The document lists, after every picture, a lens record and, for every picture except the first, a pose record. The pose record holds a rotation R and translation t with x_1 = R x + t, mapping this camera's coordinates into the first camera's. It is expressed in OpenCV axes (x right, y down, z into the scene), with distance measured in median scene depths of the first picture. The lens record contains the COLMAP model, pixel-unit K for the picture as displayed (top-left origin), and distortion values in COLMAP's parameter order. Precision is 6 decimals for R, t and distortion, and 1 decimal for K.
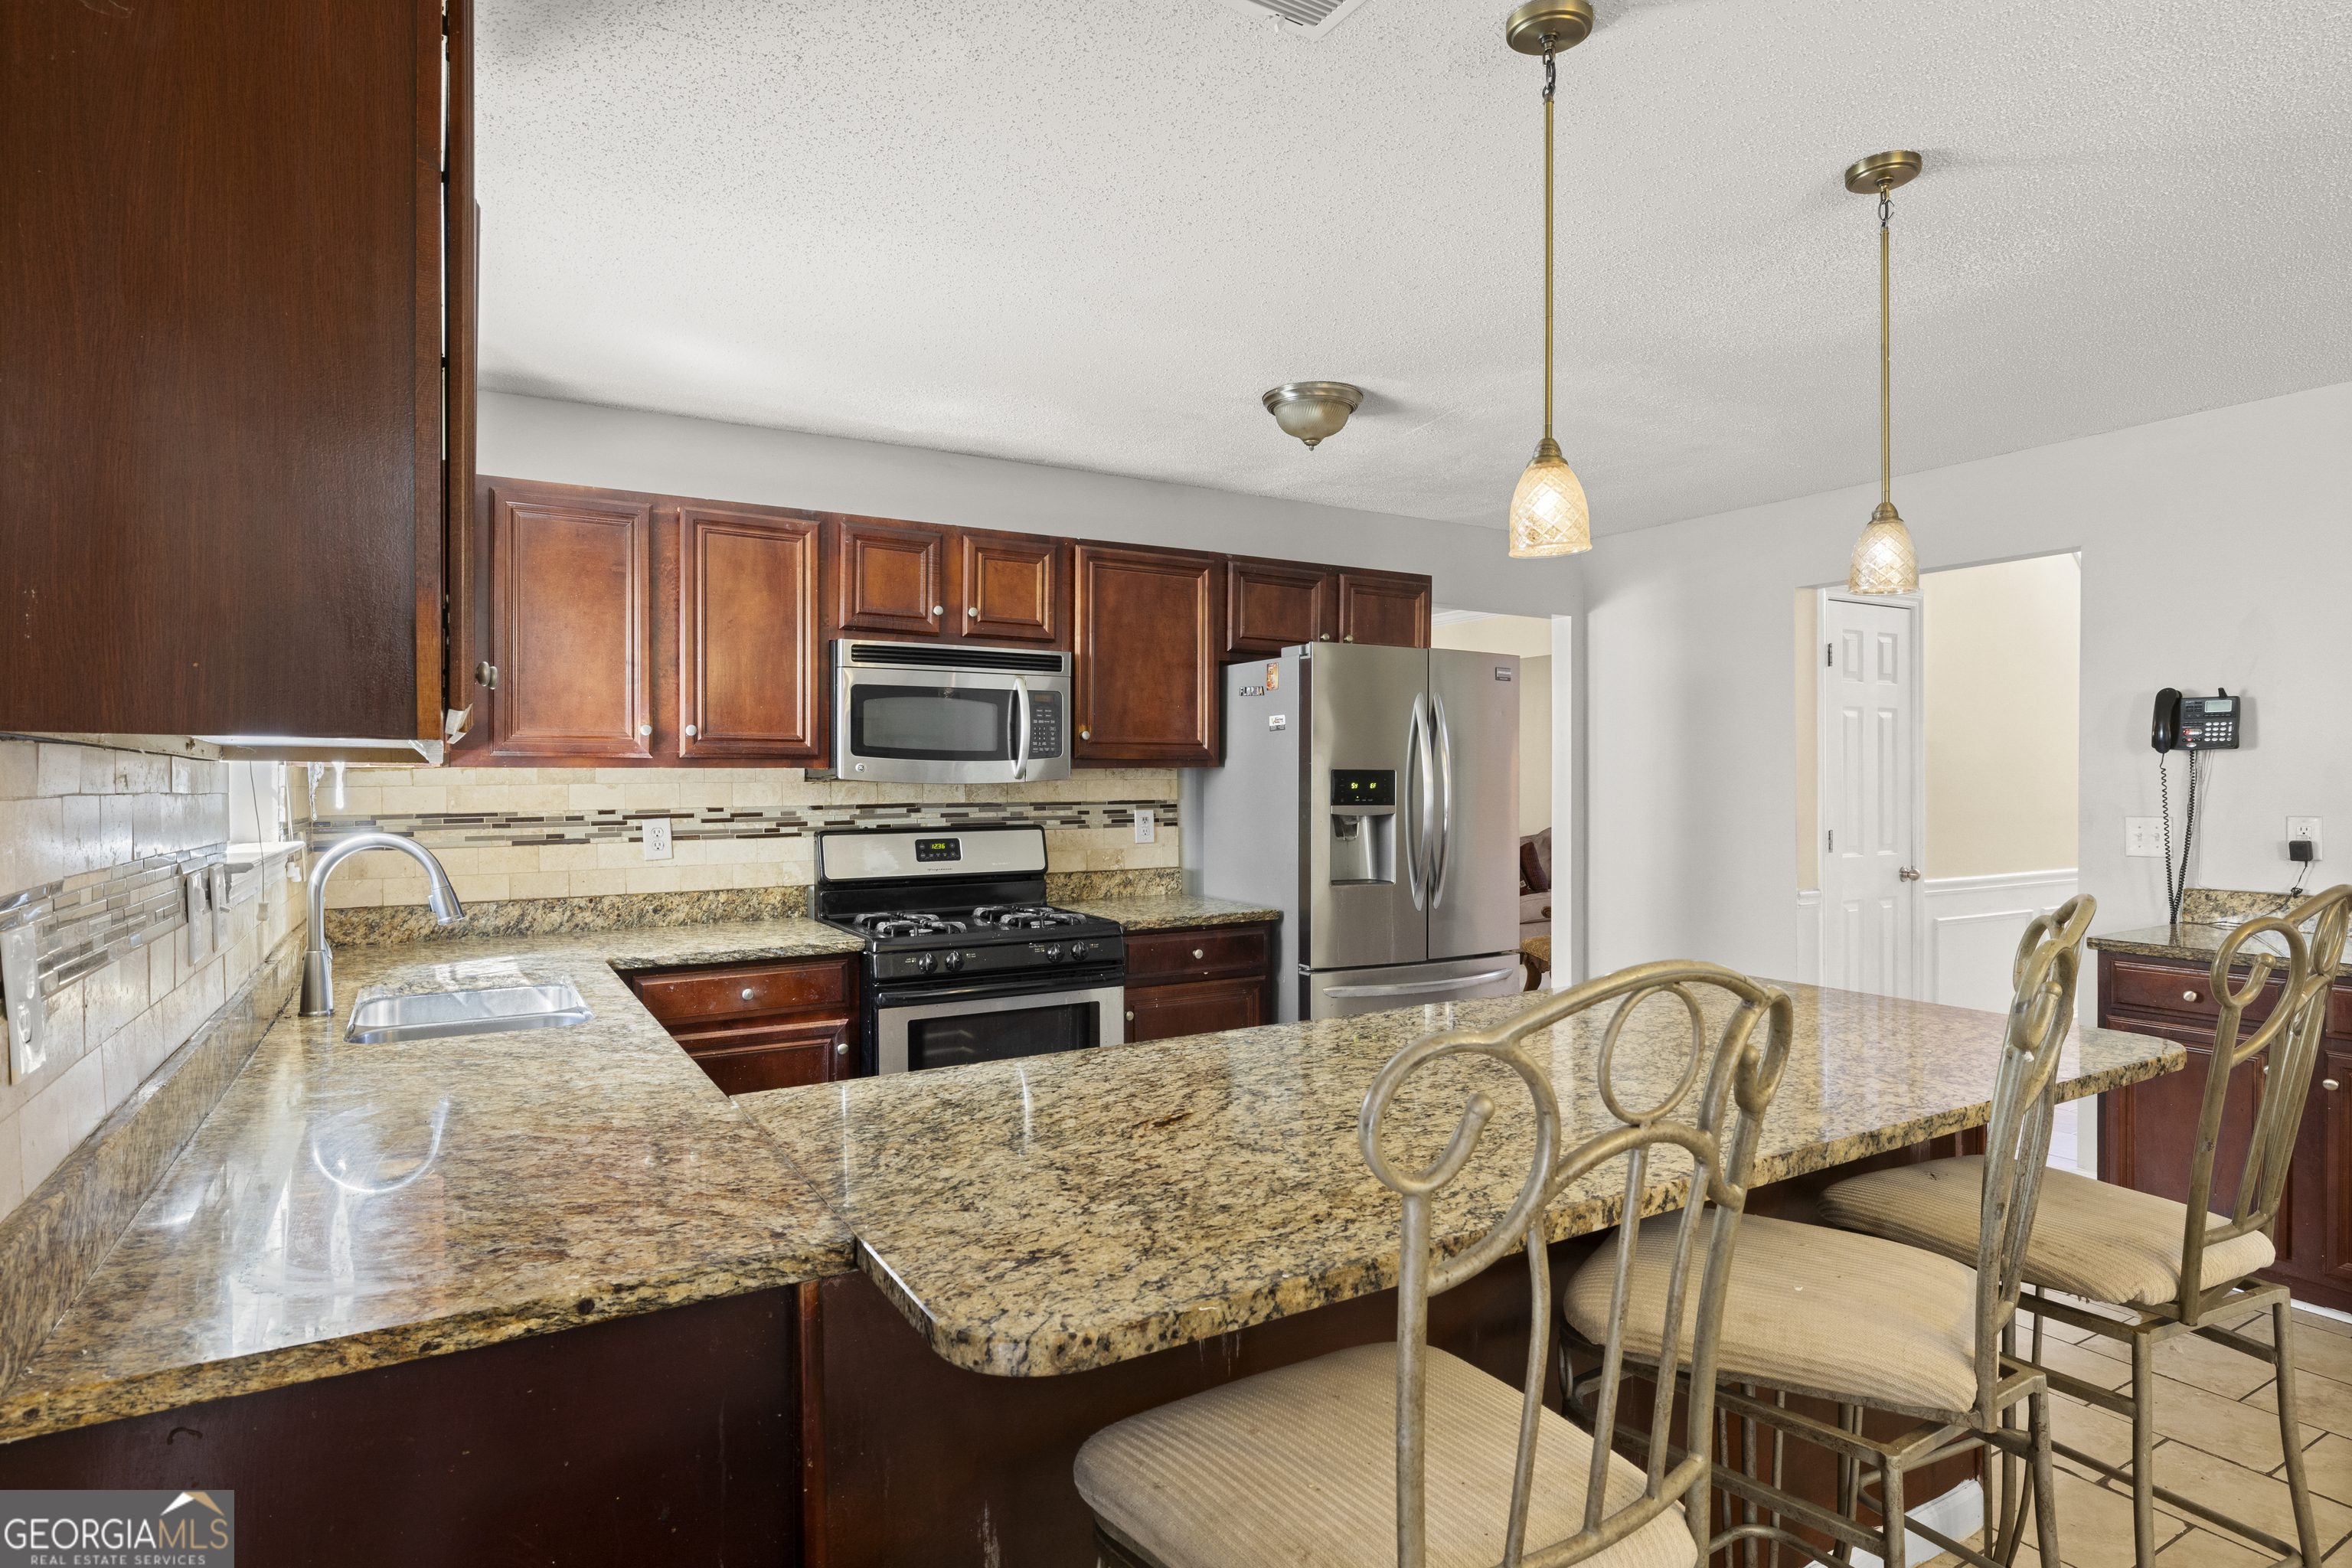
lens RADIAL K [[1248.7, 0, 1182.2], [0, 1248.7, 787.5], [0, 0, 1]] dist [-0.000336, 0.000615]
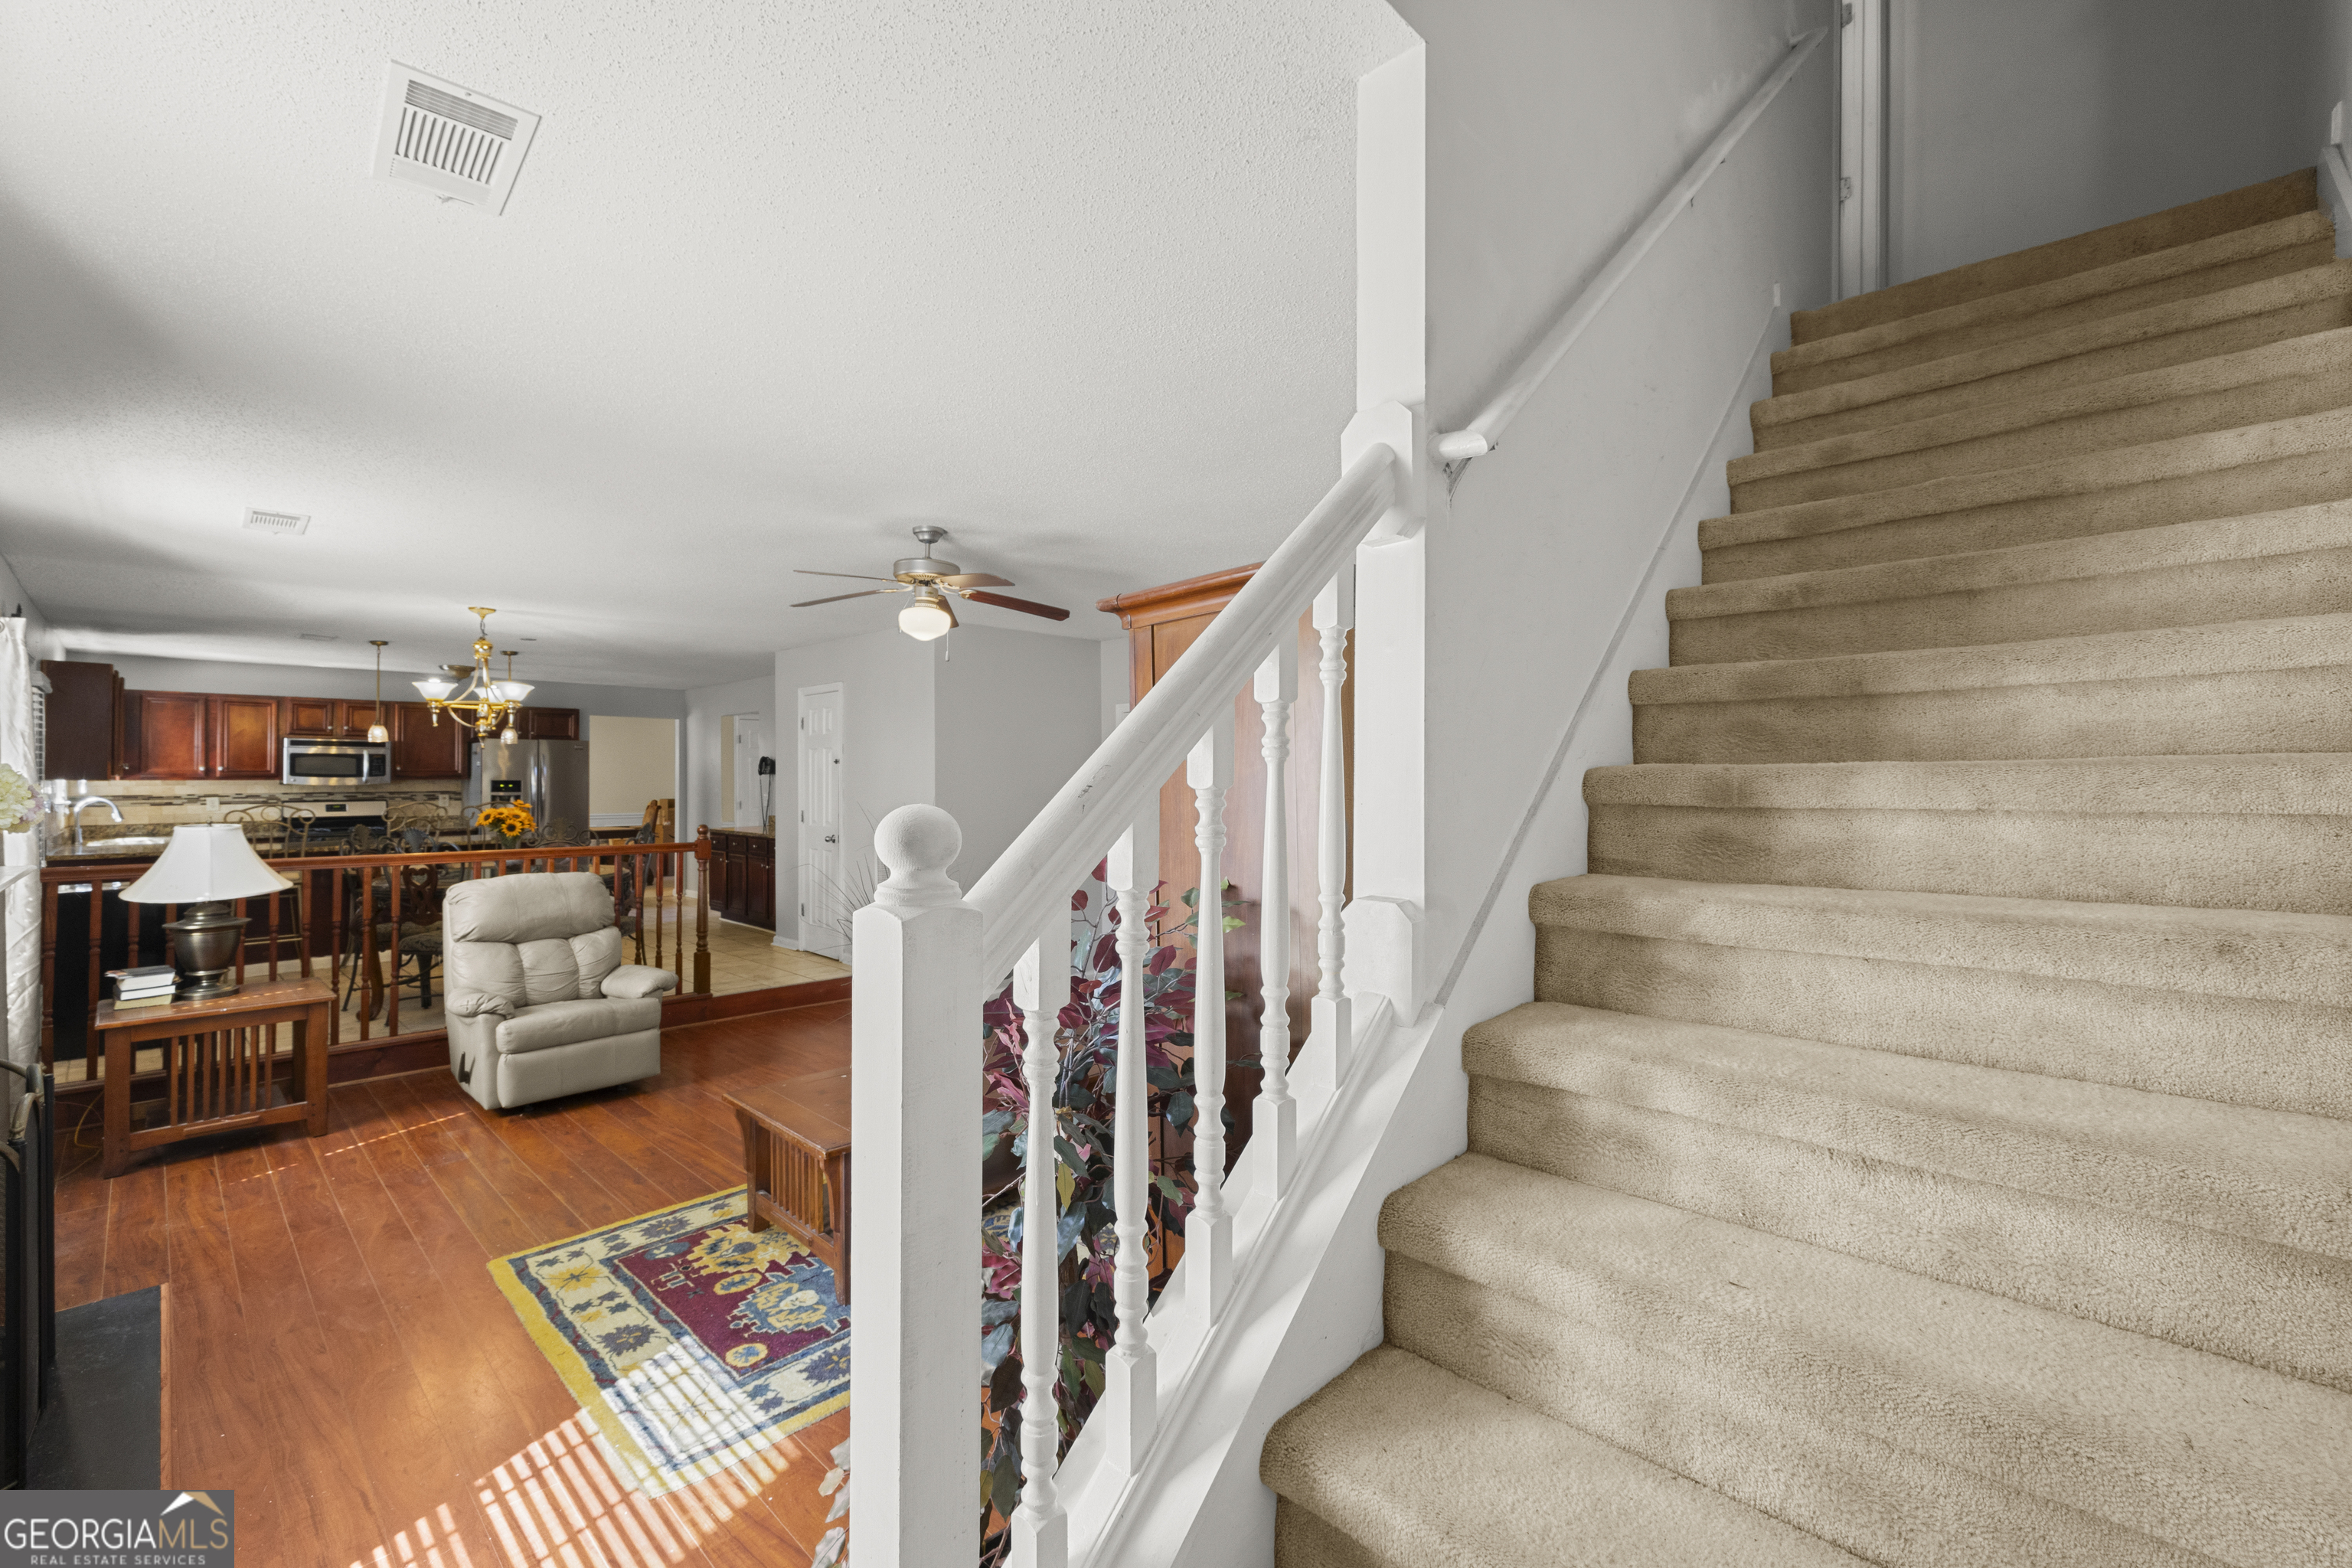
lens RADIAL K [[989.2, 0, 1185.9], [0, 989.2, 775.6], [0, 0, 1]] dist [0.000261, -0.000017]
pose [[0.963964, 0.000641, 0.266031, 1.146644], [0.002535, 0.999930, -0.011595, 0.006401], [-0.266020, 0.011851, 0.963895, -1.824164]]
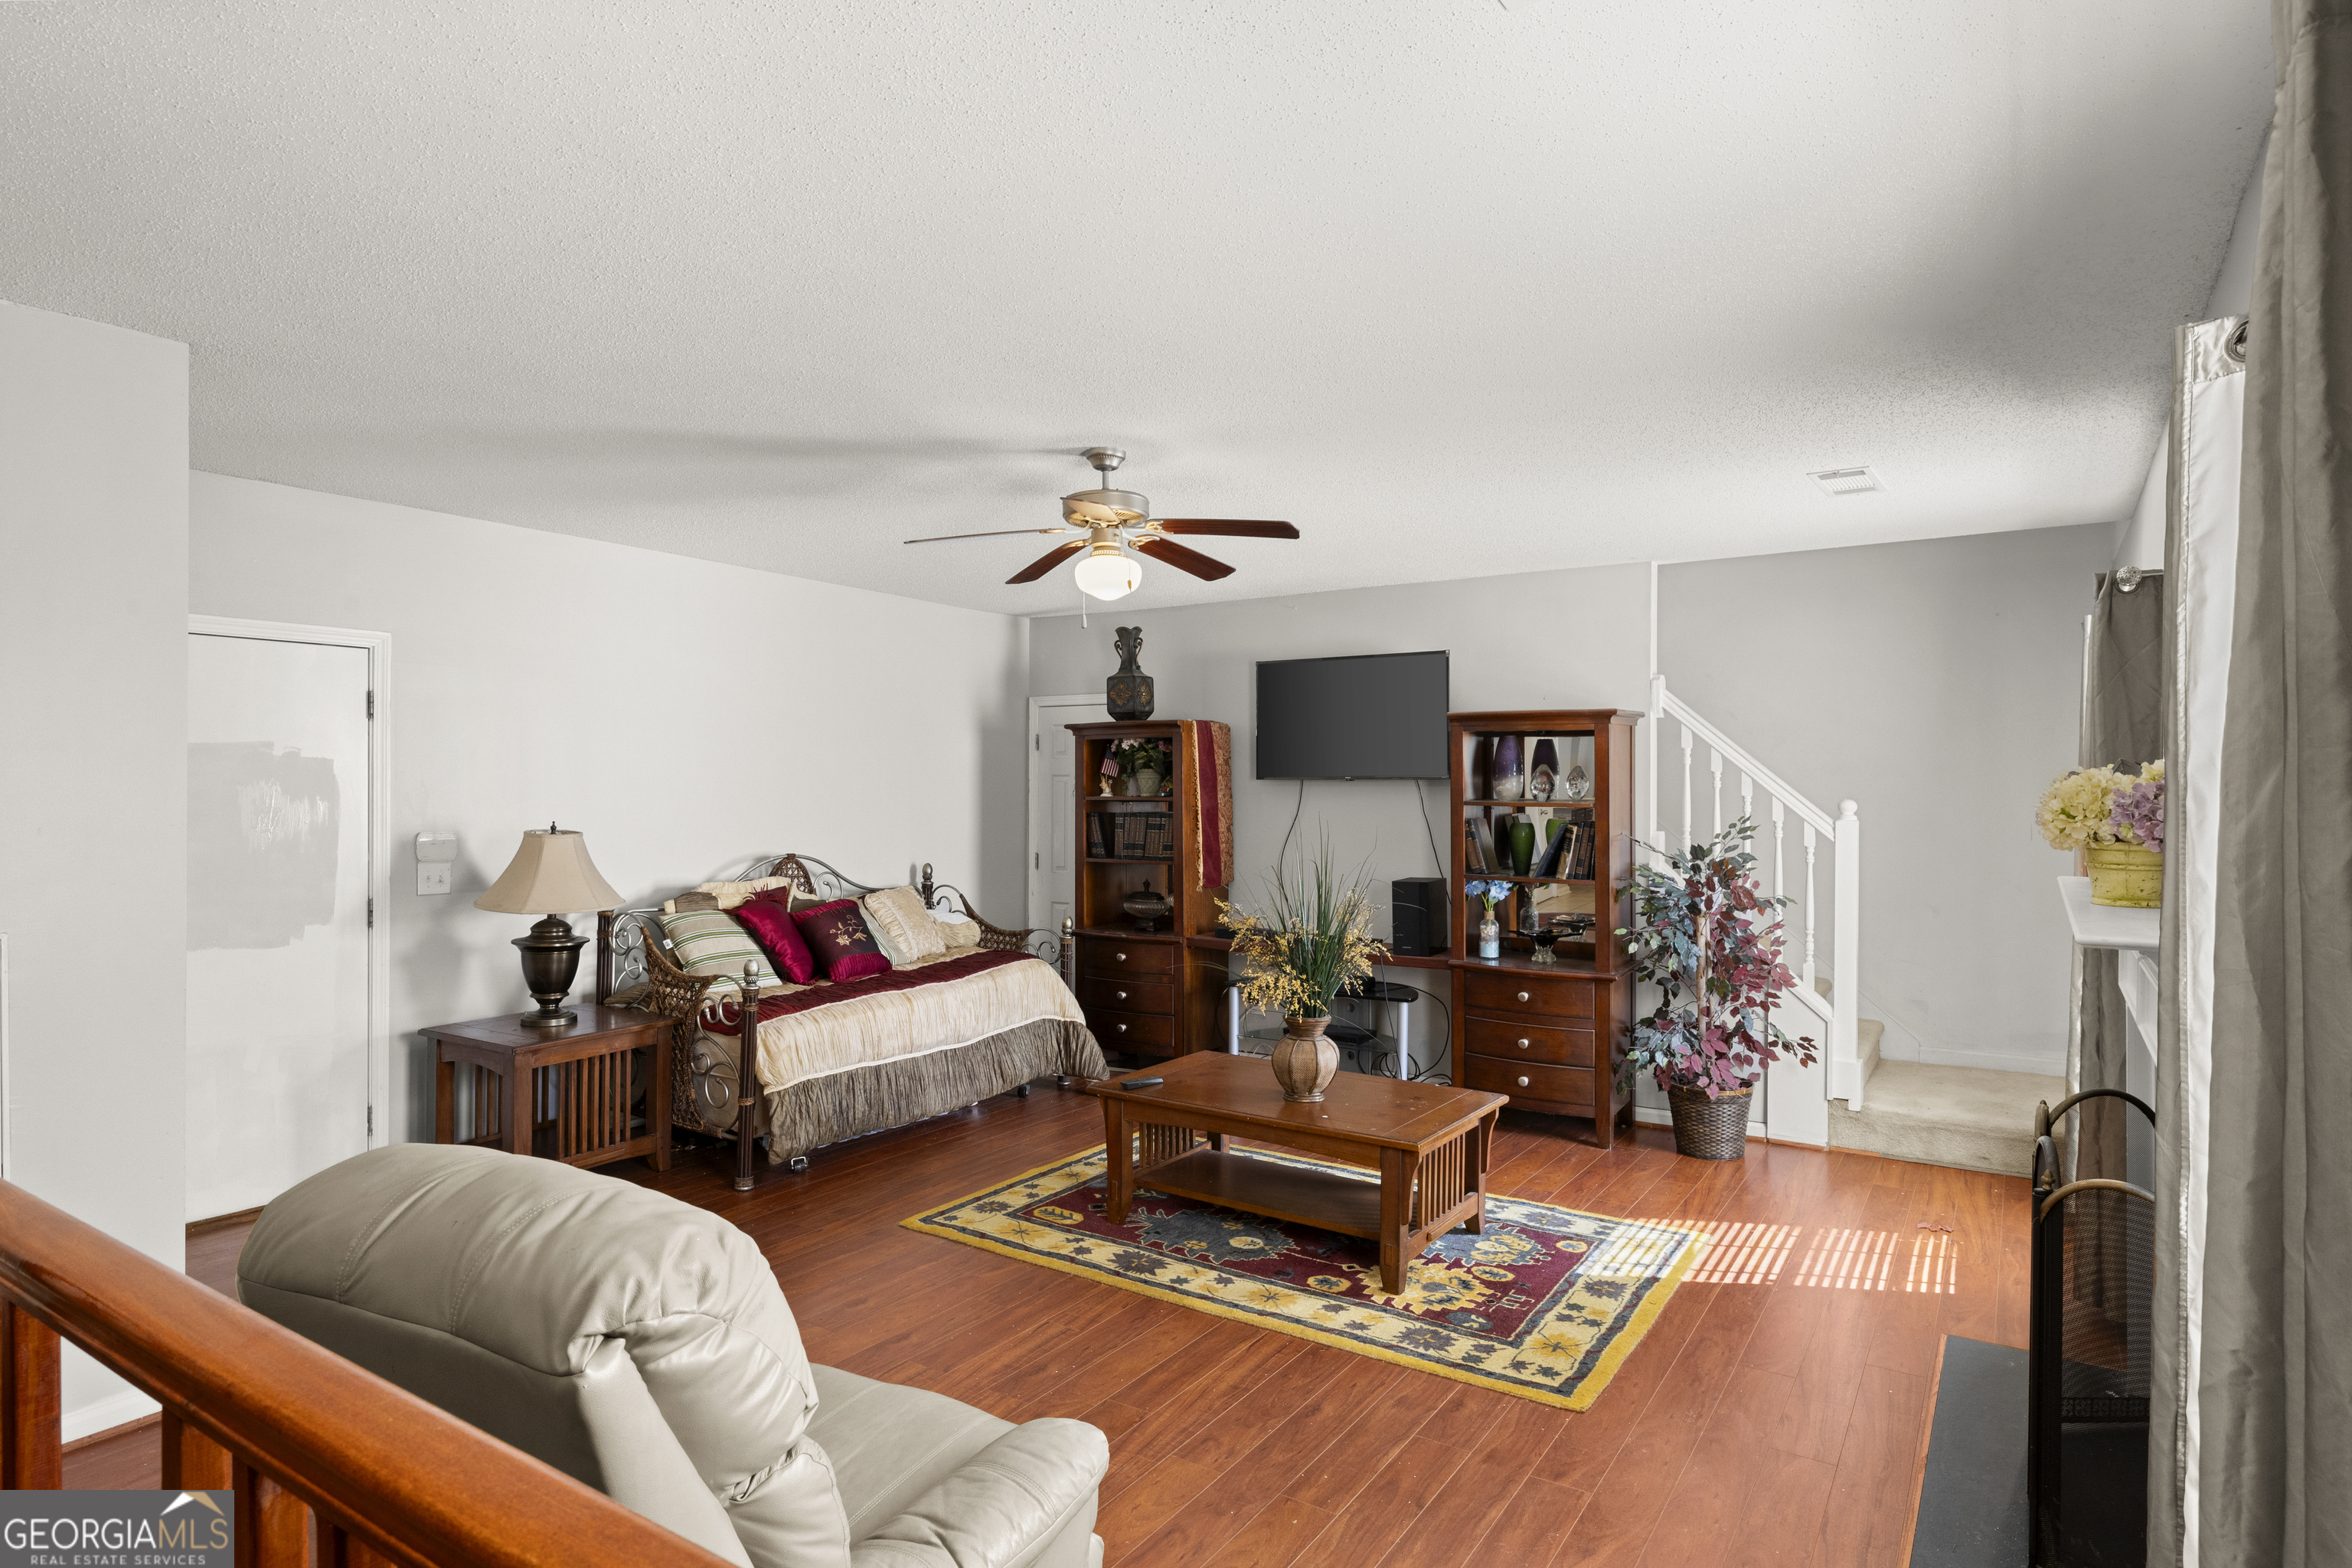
lens RADIAL K [[1259.8, 0, 1182.6], [0, 1259.8, 755.5], [0, 0, 1]] dist [-0.001729, -0.001045]
pose [[-0.430662, 0.029124, 0.902043, 0.181226], [-0.000912, 0.999465, -0.032705, 0.007378], [-0.902513, -0.014907, -0.430405, -0.294501]]
